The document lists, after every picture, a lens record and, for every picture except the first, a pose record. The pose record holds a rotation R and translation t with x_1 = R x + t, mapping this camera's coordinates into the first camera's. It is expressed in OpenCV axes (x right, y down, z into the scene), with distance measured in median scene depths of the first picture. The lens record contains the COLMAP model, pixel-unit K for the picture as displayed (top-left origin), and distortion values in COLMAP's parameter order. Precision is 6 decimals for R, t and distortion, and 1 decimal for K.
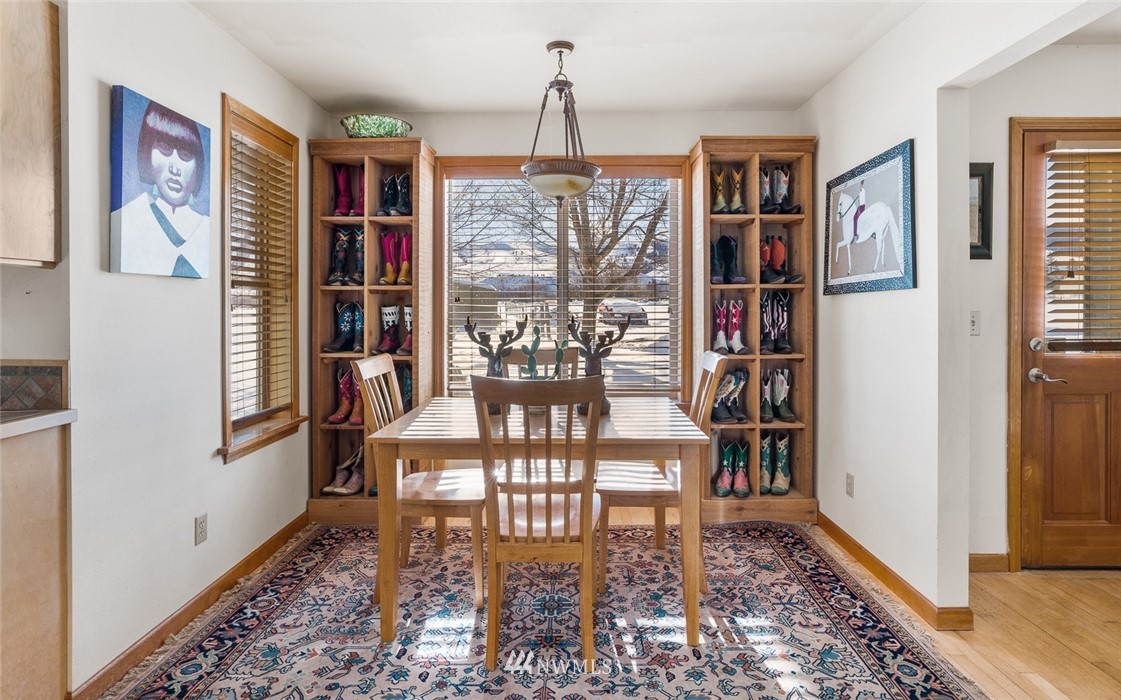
lens RADIAL K [[577.6, 0, 576.2], [0, 577.6, 310.5], [0, 0, 1]] dist [-0.025928, 0.007271]
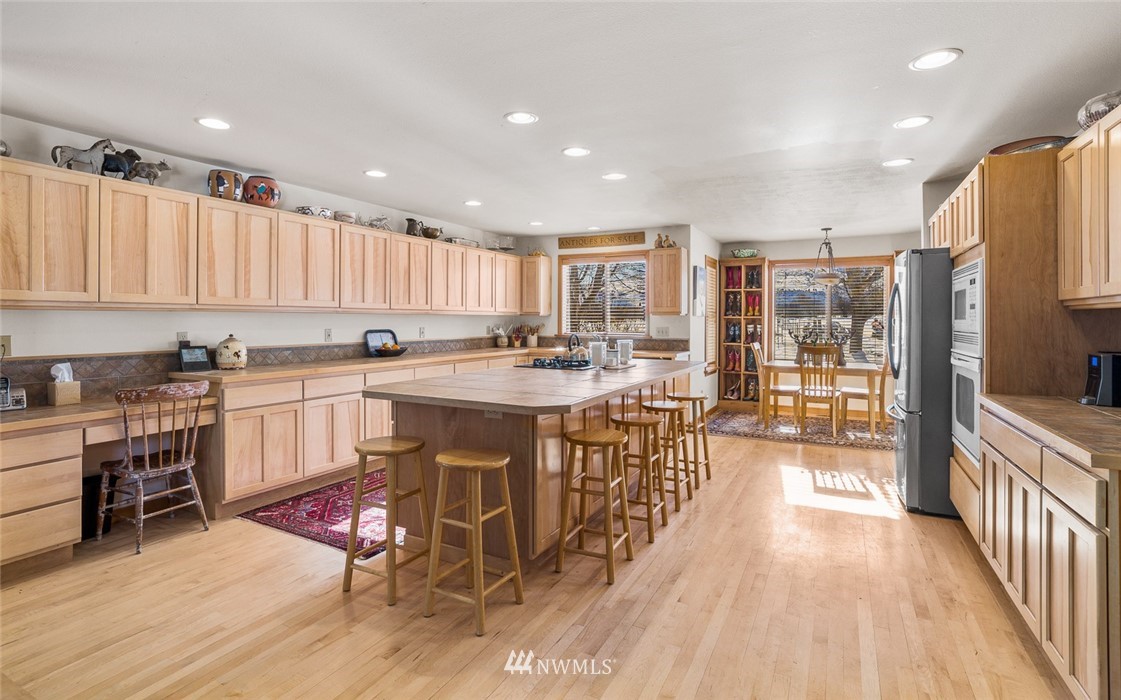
lens RADIAL K [[529.6, 0, 573.1], [0, 529.6, 318.1], [0, 0, 1]] dist [-0.030867, 0.002294]
pose [[0.882795, 0.002778, -0.469750, 0.065203], [-0.008325, 0.999918, -0.009732, -0.007237], [0.469684, 0.012502, 0.882746, -1.372021]]
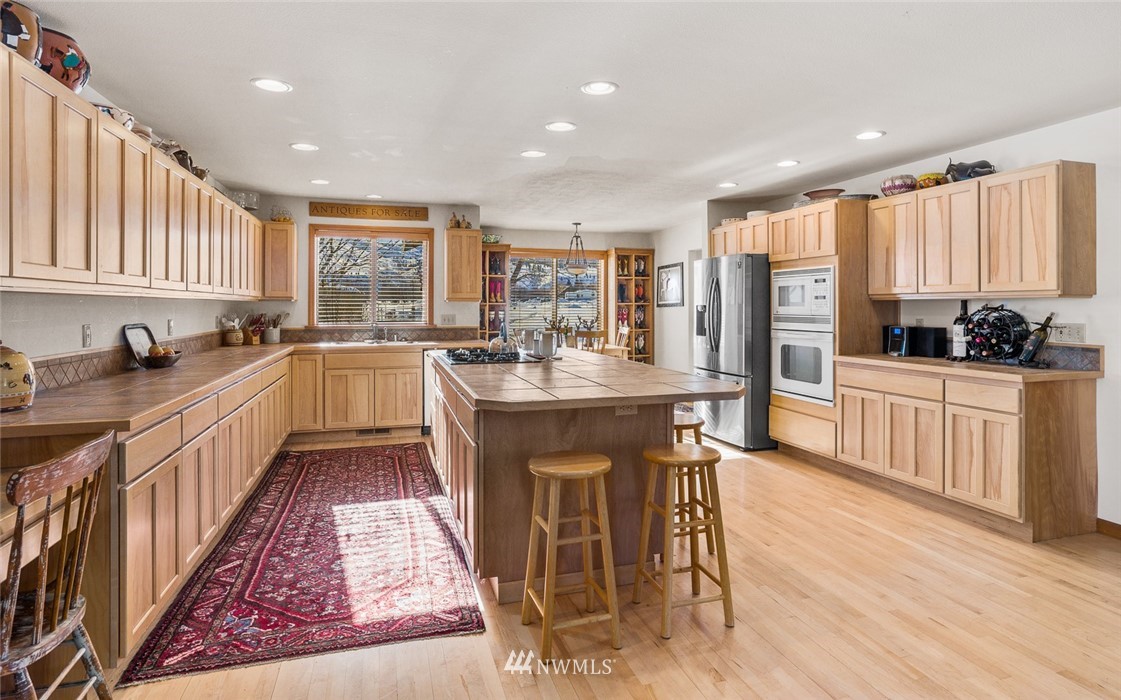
lens RADIAL K [[577.6, 0, 565.9], [0, 577.6, 307.7], [0, 0, 1]] dist [-0.025928, 0.007271]
pose [[0.959607, 0.001579, 0.281341, -0.733343], [0.000205, 0.999980, -0.006312, -0.006378], [-0.281345, 0.006114, 0.959587, -1.468078]]
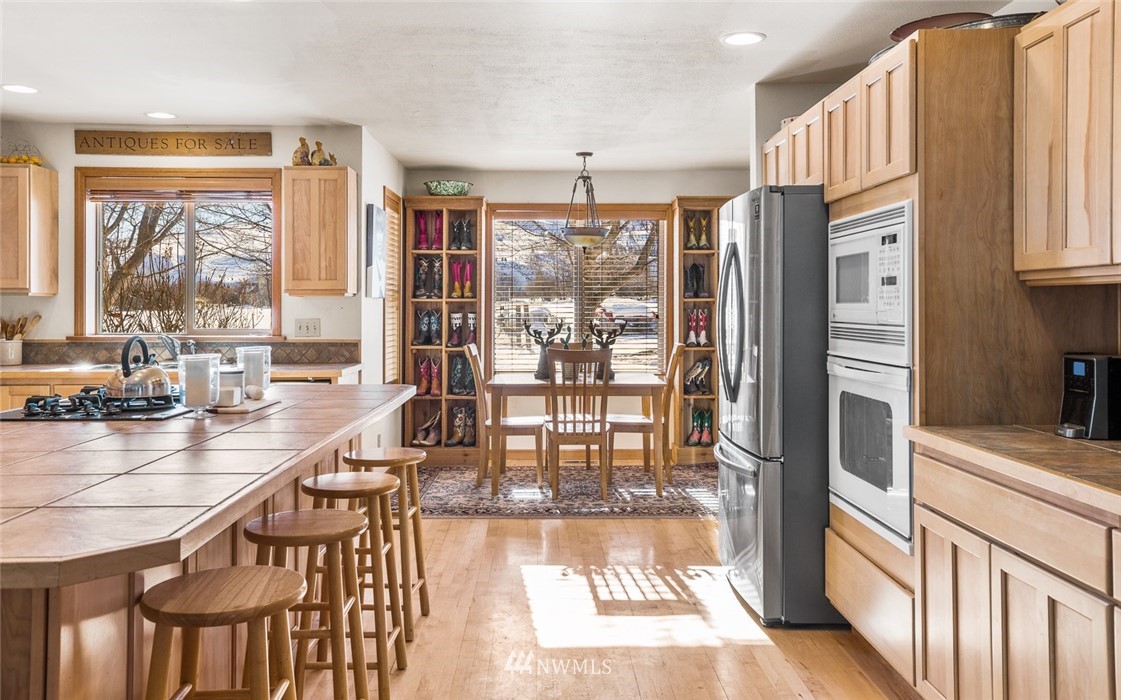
lens RADIAL K [[878.8, 0, 554.7], [0, 878.8, 304.3], [0, 0, 1]] dist [0.019172, 0.012339]
pose [[0.999994, 0.002674, -0.002262, -0.083742], [-0.002698, 0.999941, -0.010511, -0.006759], [0.002234, 0.010517, 0.999942, -1.180038]]
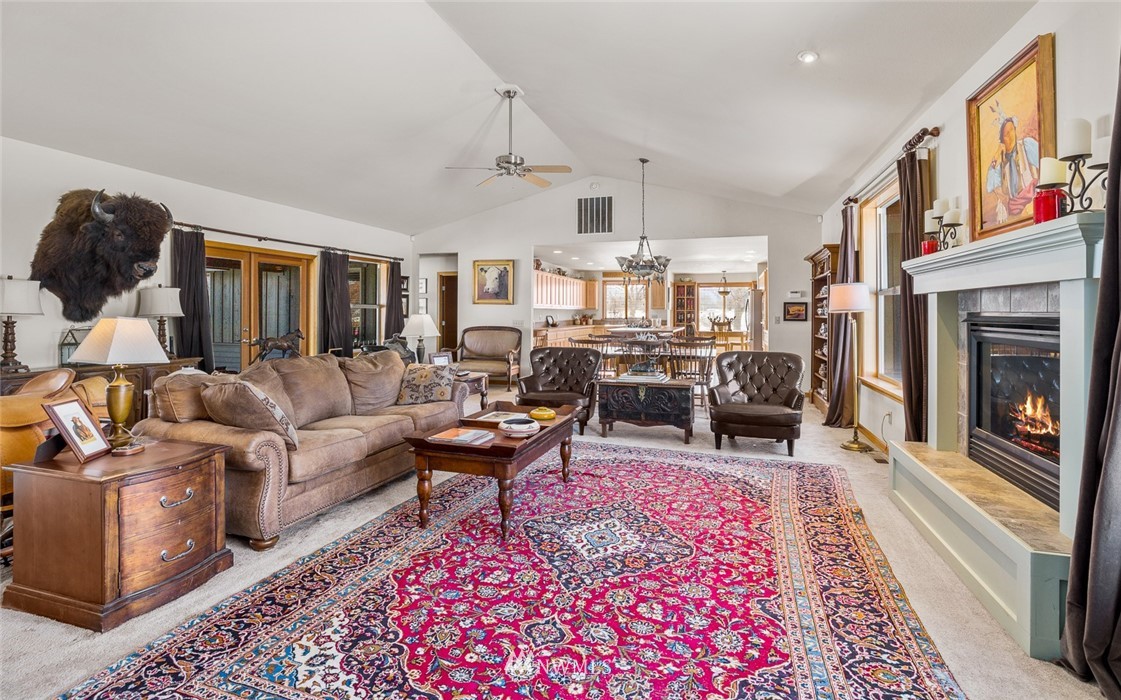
lens RADIAL K [[504.6, 0, 587.6], [0, 504.6, 312.4], [0, 0, 1]] dist [-0.023799, 0.002123]
pose [[0.958555, 0.002252, -0.284899, 0.087491], [-0.005118, 0.999943, -0.009318, 0.026073], [0.284862, 0.010390, 0.958512, -3.604904]]
